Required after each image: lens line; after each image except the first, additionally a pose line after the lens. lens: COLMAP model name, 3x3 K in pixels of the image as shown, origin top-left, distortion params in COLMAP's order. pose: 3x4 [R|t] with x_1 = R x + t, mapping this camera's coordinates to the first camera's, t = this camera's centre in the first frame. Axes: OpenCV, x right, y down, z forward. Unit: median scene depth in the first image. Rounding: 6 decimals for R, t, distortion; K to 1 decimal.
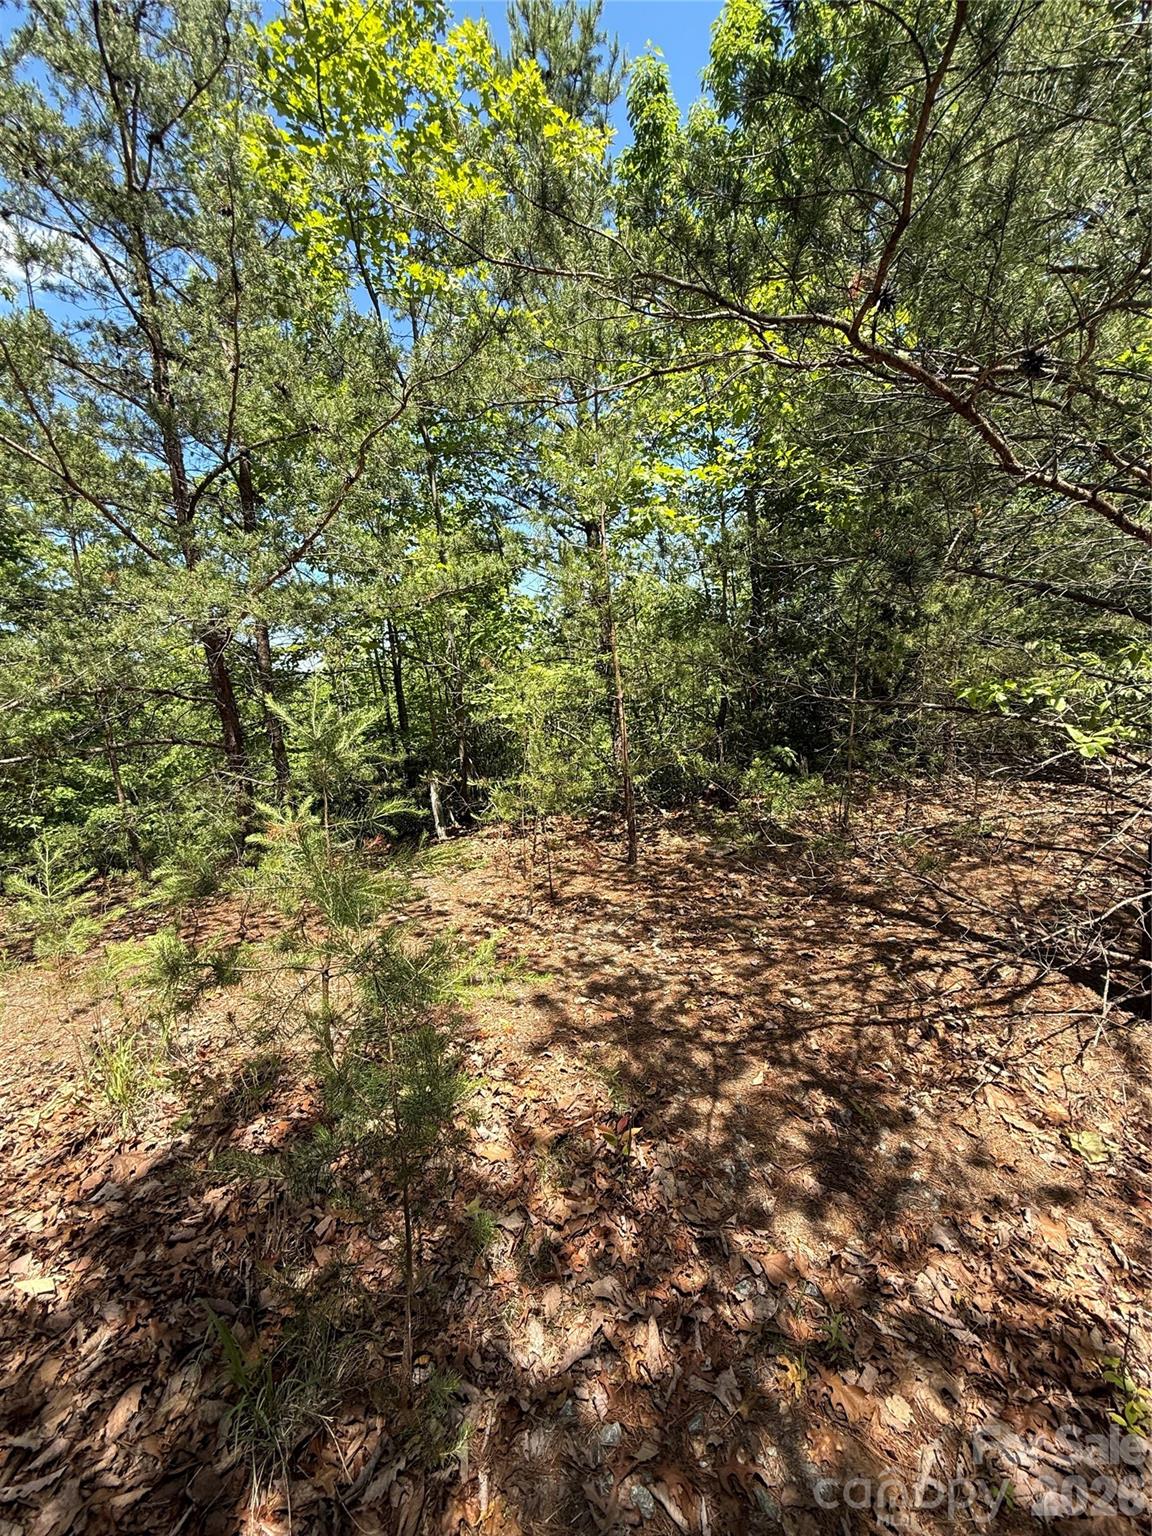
lens RADIAL K [[605.6, 0, 581.1], [0, 605.6, 760.7], [0, 0, 1]] dist [-0.007159, 0.001319]
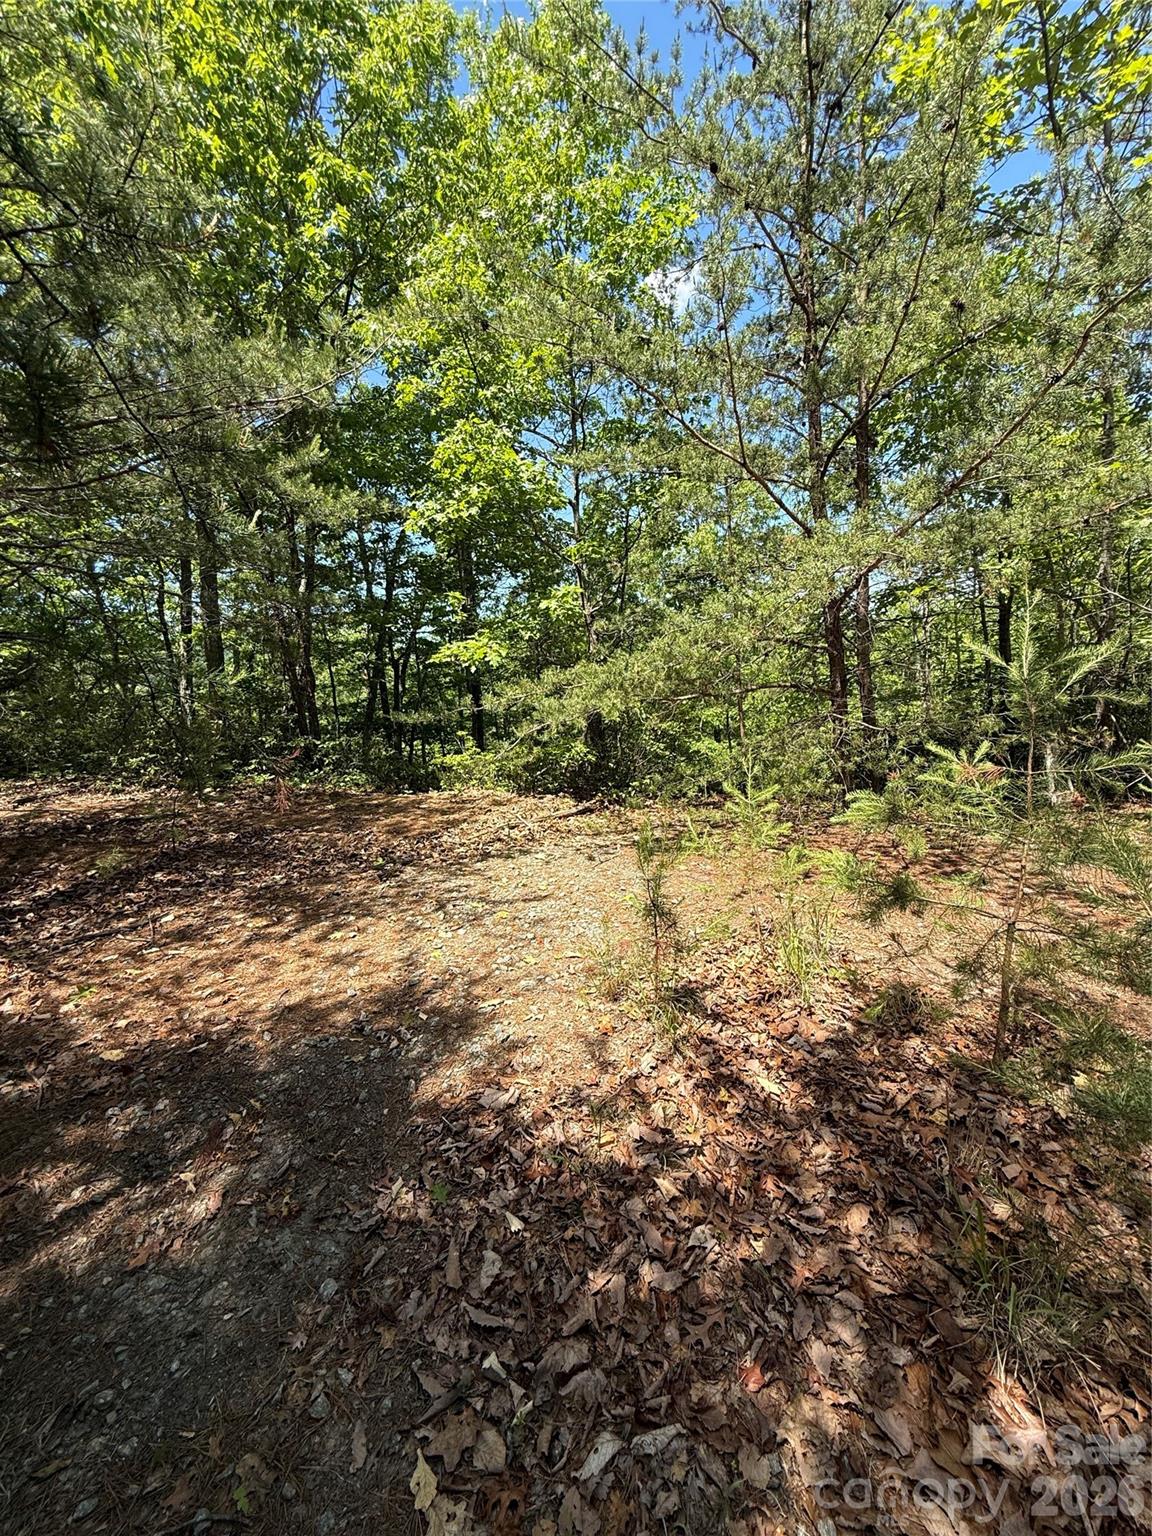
lens RADIAL K [[605.6, 0, 581.1], [0, 605.6, 760.7], [0, 0, 1]] dist [-0.007159, 0.001319]
pose [[0.685905, 0.120130, -0.717707, -0.245406], [-0.059369, 0.992230, 0.109341, 0.019612], [0.725266, -0.032388, 0.687707, -0.171739]]
